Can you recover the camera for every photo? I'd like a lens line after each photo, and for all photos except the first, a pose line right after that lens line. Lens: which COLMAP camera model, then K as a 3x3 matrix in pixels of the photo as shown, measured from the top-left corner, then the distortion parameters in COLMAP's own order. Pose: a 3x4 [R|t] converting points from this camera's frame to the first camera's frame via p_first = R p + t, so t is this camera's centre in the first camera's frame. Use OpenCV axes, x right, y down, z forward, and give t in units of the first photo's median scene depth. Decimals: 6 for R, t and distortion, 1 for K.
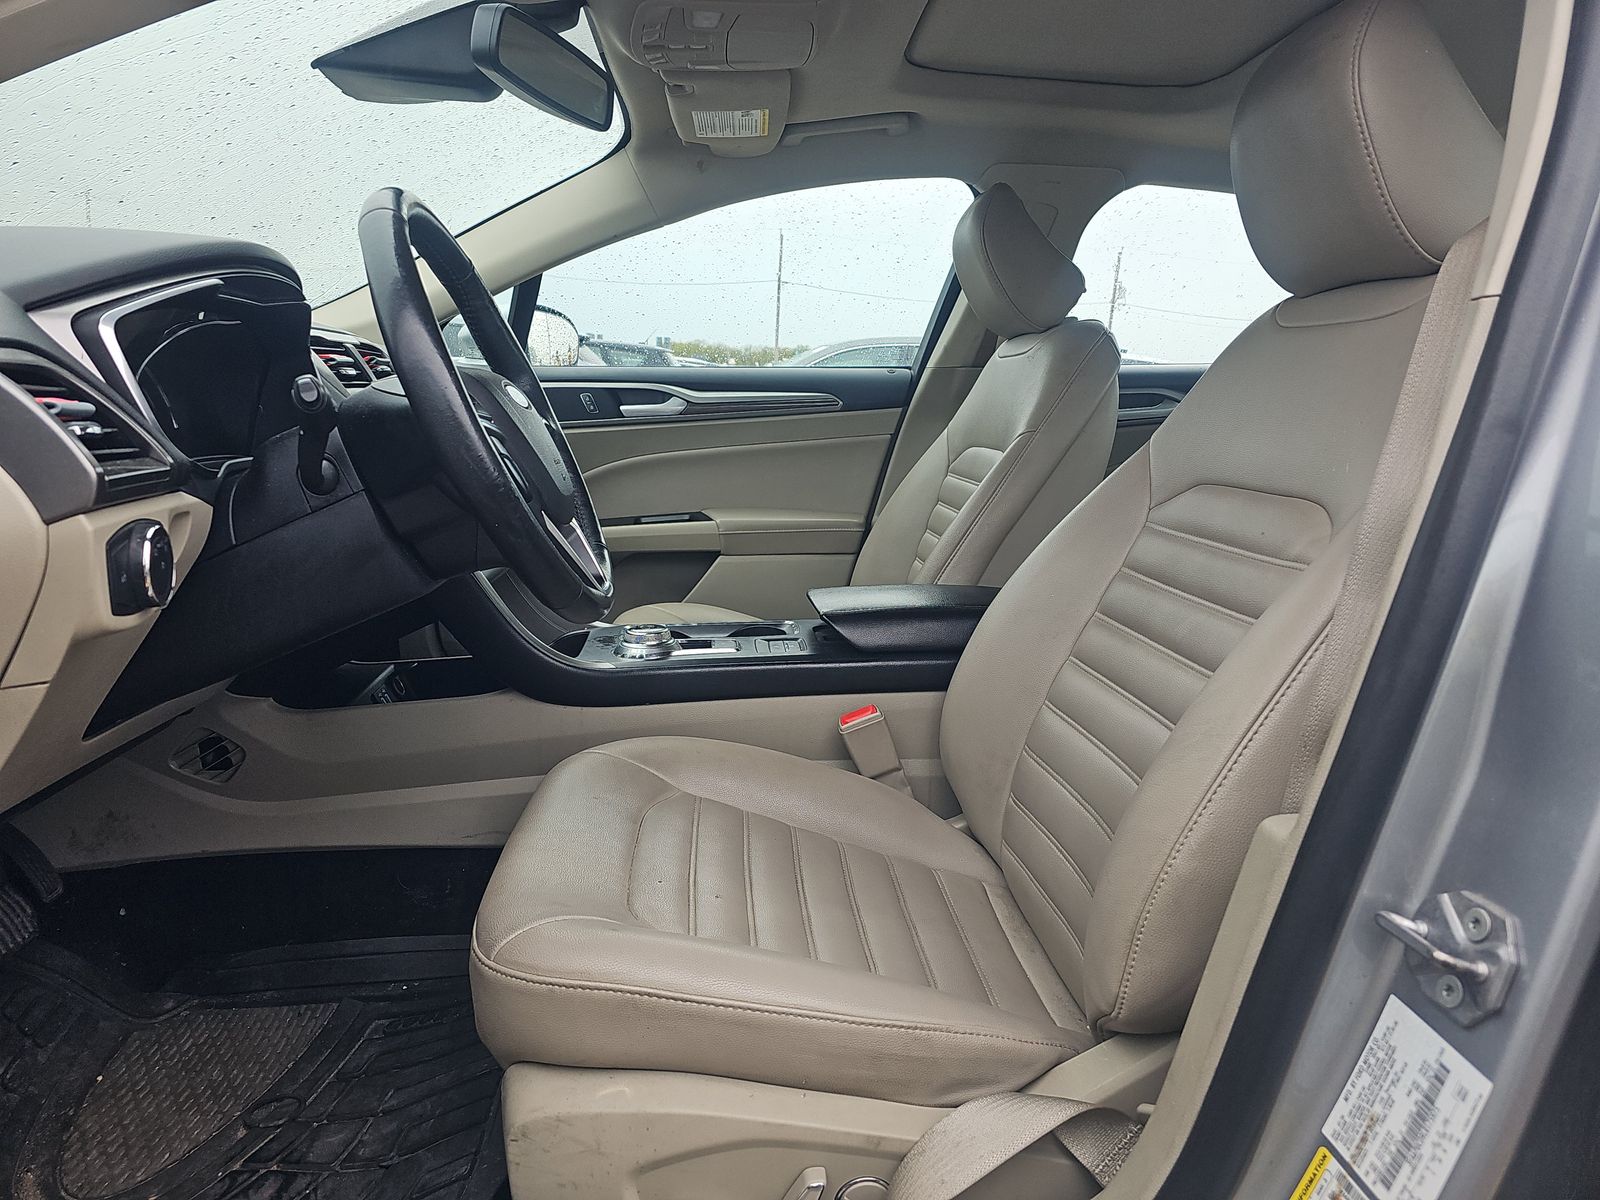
lens RADIAL K [[1047.4, 0, 806.4], [0, 1047.4, 610.4], [0, 0, 1]] dist [0.030538, -0.004781]
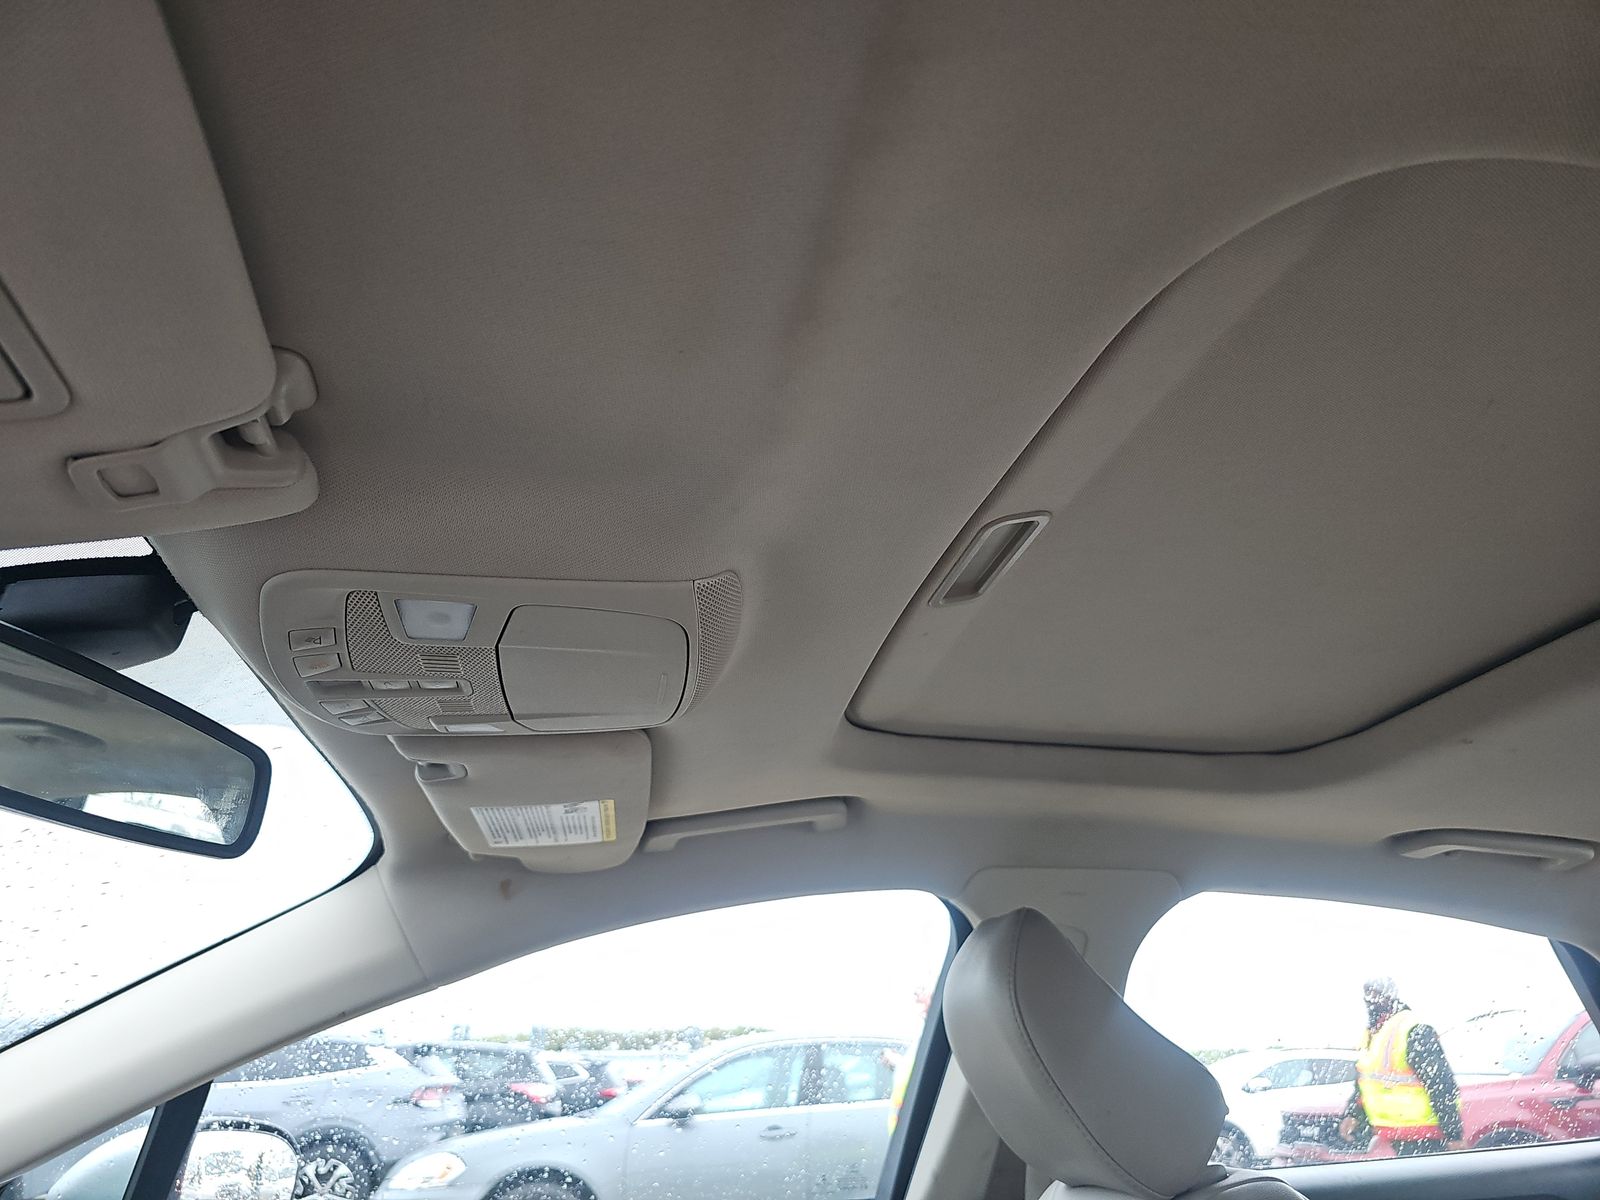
lens RADIAL K [[1047.4, 0, 805.9], [0, 1047.4, 600.1], [0, 0, 1]] dist [0.030538, -0.004781]
pose [[0.994384, -0.005364, 0.105695, 0.006947], [0.066212, 0.810648, -0.581778, -0.216829], [-0.082561, 0.585509, 0.806451, 0.451885]]
